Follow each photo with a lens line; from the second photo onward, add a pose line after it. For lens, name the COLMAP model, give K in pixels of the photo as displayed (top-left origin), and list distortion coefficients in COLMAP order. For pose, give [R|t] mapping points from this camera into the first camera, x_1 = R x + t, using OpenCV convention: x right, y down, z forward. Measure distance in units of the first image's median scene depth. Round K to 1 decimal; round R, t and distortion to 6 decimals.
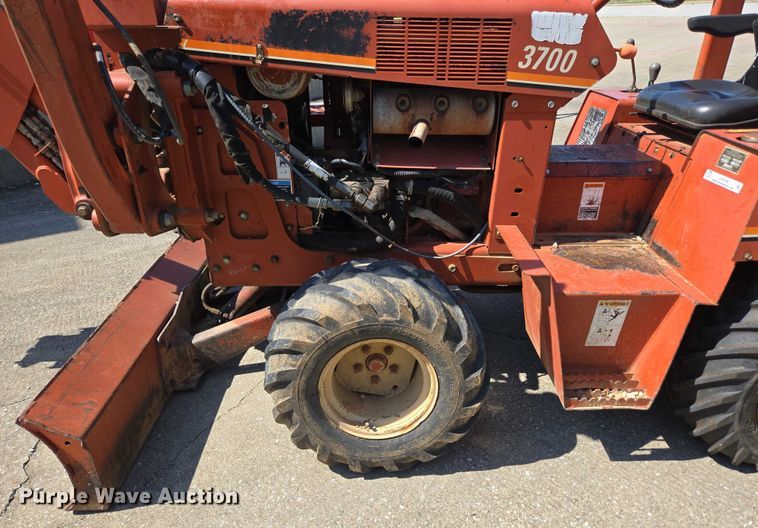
lens RADIAL K [[510.3, 0, 381.6], [0, 510.3, 292.3], [0, 0, 1]] dist [0.068905, -0.062035]
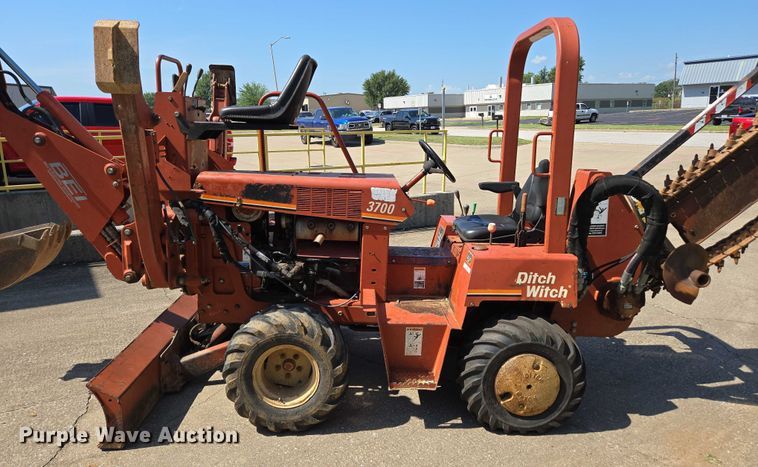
lens RADIAL K [[509.9, 0, 386.7], [0, 509.9, 226.1], [0, 0, 1]] dist [0.067765, -0.066103]
pose [[0.999024, 0.024926, 0.036465, 0.262101], [-0.013059, 0.955331, -0.295250, 0.209758], [-0.042195, 0.294486, 0.954724, -0.879867]]
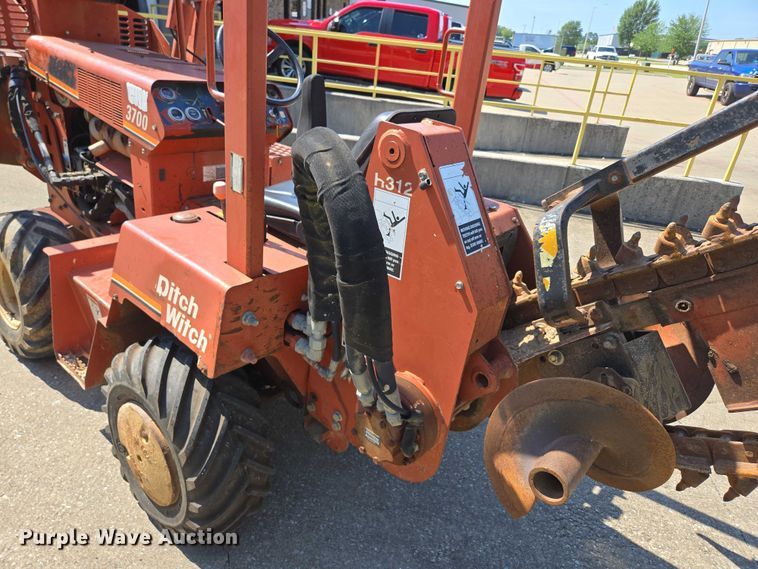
lens RADIAL K [[510.2, 0, 381.6], [0, 510.2, 288.6], [0, 0, 1]] dist [0.069668, -0.063459]
pose [[0.746998, 0.386739, -0.540765, 1.655574], [-0.418819, 0.905444, 0.069001, -0.393526], [0.516317, 0.174939, 0.838339, 0.262944]]
